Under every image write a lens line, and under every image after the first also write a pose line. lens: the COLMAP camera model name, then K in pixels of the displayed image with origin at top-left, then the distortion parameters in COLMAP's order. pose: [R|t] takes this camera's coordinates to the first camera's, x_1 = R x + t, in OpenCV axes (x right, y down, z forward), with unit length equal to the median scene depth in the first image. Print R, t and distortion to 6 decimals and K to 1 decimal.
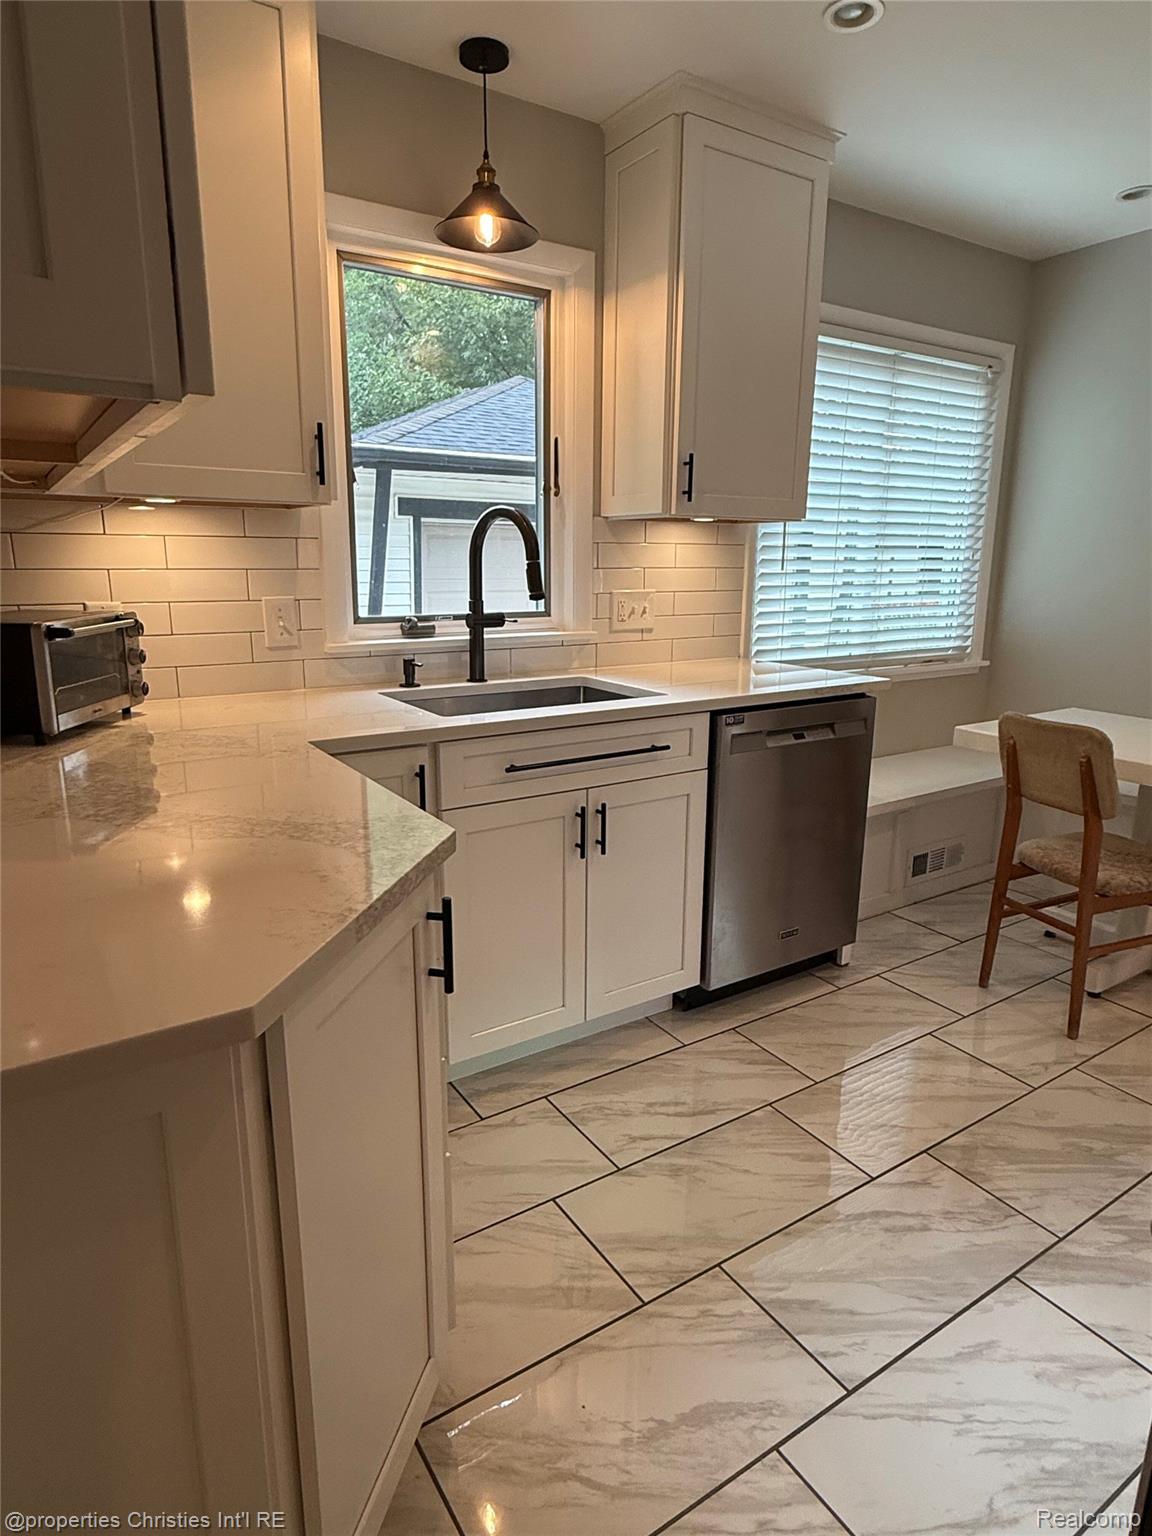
lens RADIAL K [[896.9, 0, 568.6], [0, 896.9, 768.7], [0, 0, 1]] dist [-0.001630, 0.001477]
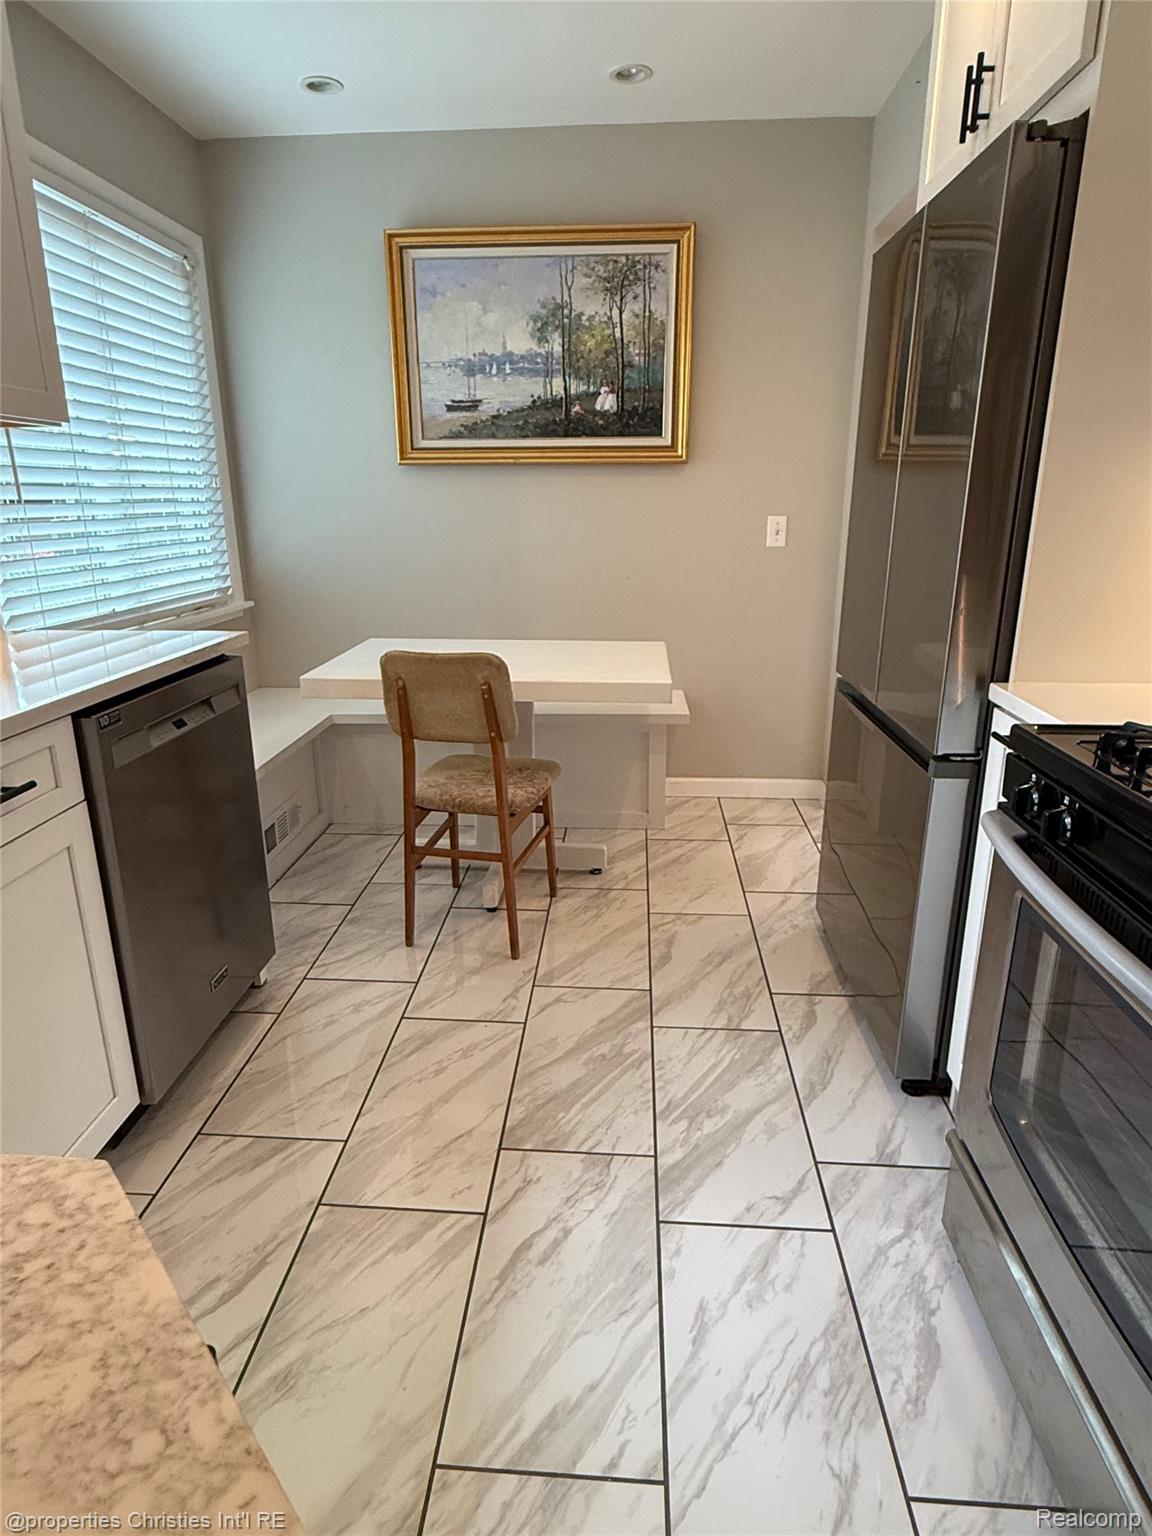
lens RADIAL K [[896.9, 0, 570.1], [0, 896.9, 772.9], [0, 0, 1]] dist [-0.001630, 0.001477]
pose [[0.600207, -0.246284, 0.760984, -0.138088], [0.196717, 0.967644, 0.158012, -0.058046], [-0.775277, 0.054858, 0.629234, 0.339218]]
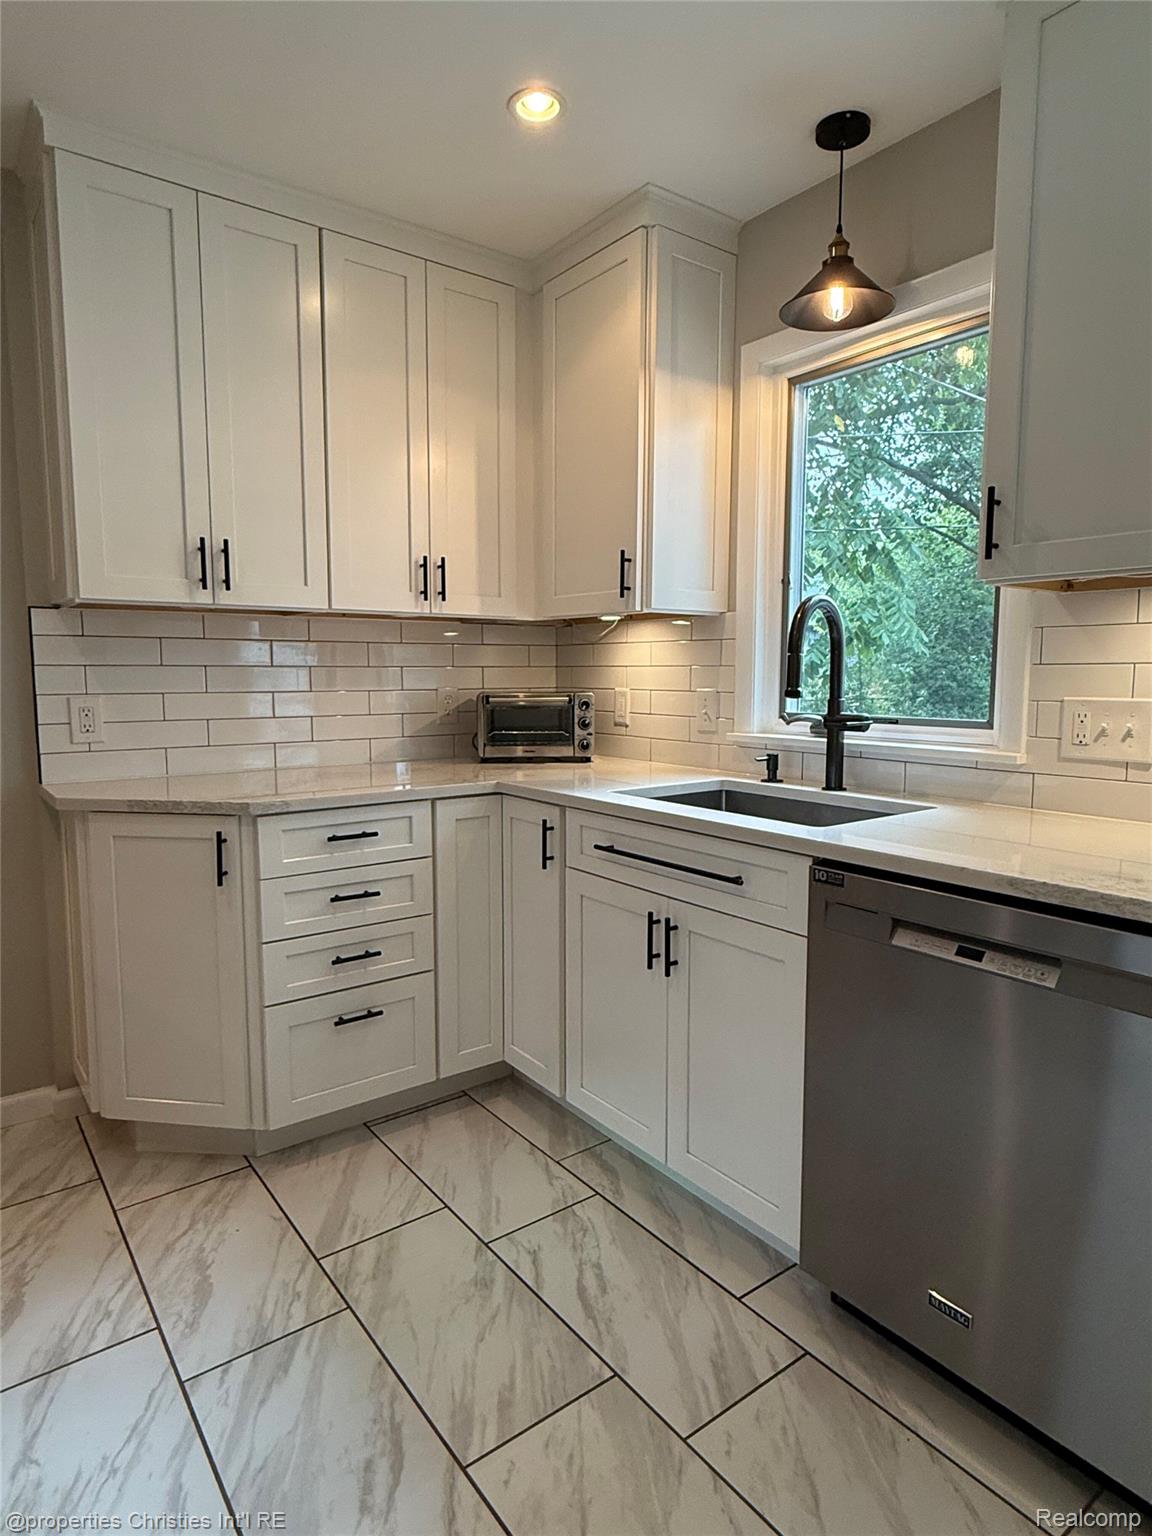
lens RADIAL K [[896.9, 0, 572.4], [0, 896.9, 762.4], [0, 0, 1]] dist [-0.001630, 0.001477]
pose [[0.065147, 0.096764, -0.993173, 0.906216], [-0.230700, 0.969784, 0.079353, -0.160620], [0.970841, 0.223956, 0.085502, 0.797519]]
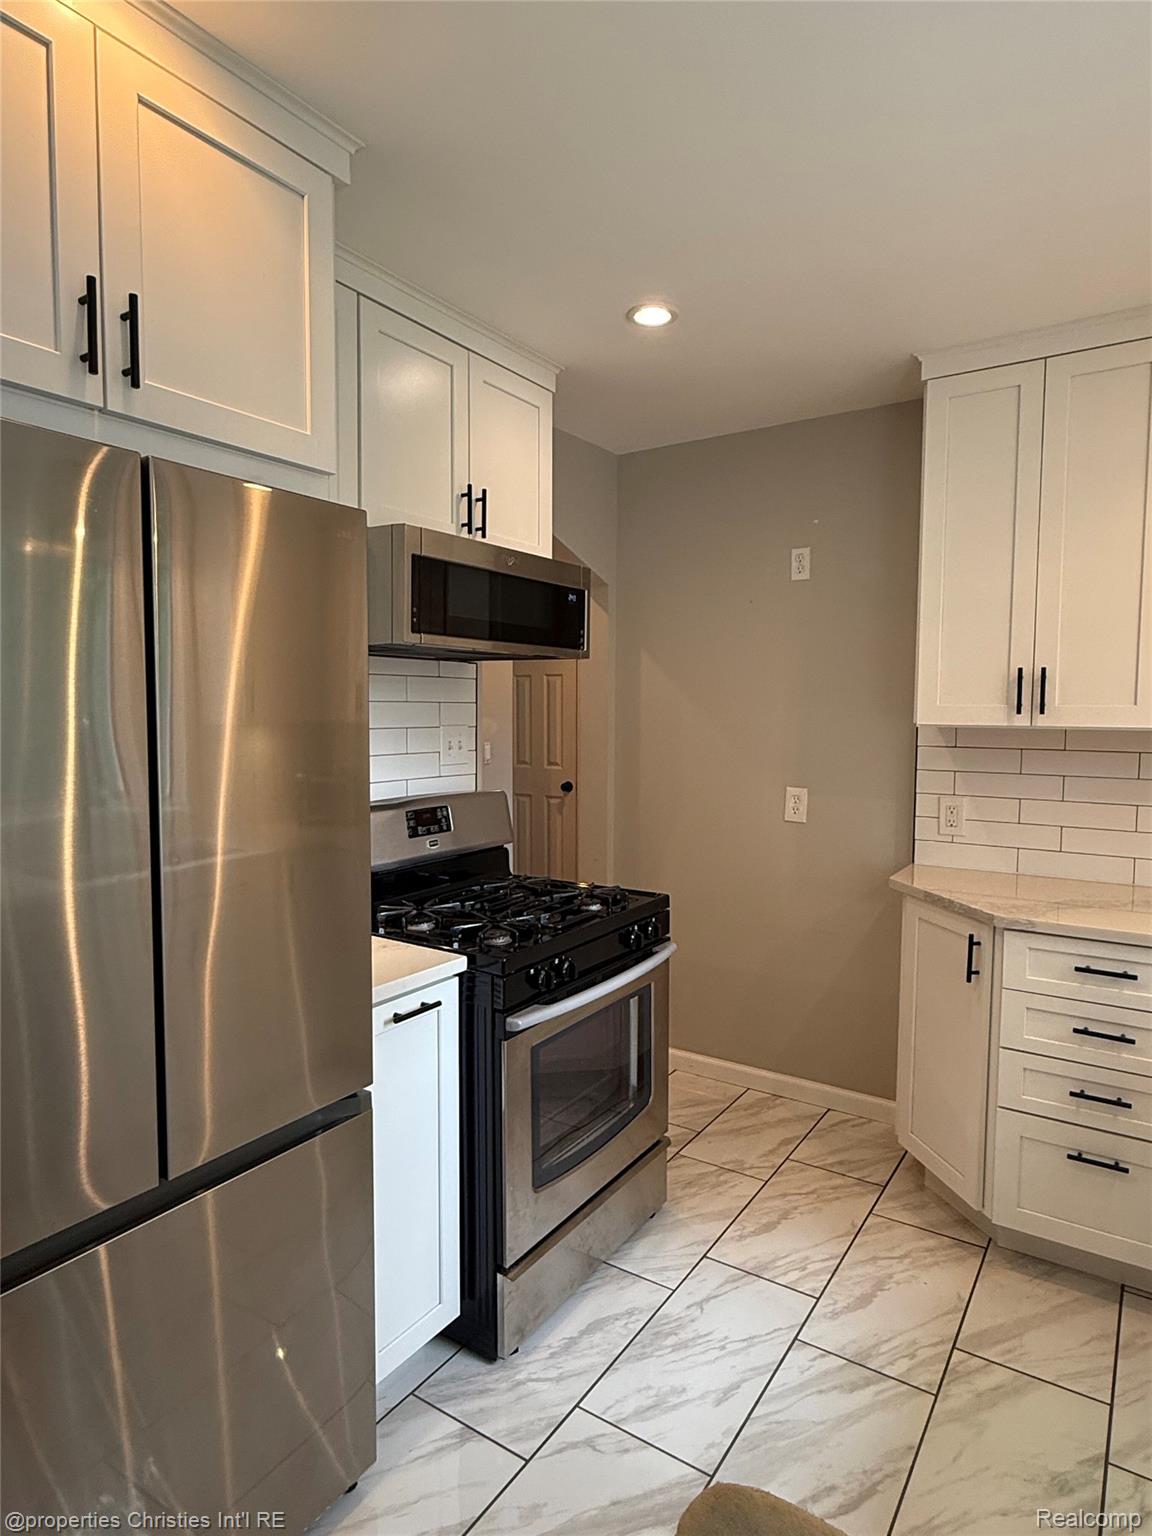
lens RADIAL K [[896.9, 0, 575.3], [0, 896.9, 762.3], [0, 0, 1]] dist [-0.001630, 0.001477]
pose [[-0.917471, 0.011131, -0.397646, 0.802756], [-0.105997, 0.956629, 0.271341, -0.369080], [0.383420, 0.291097, -0.876500, 1.238495]]
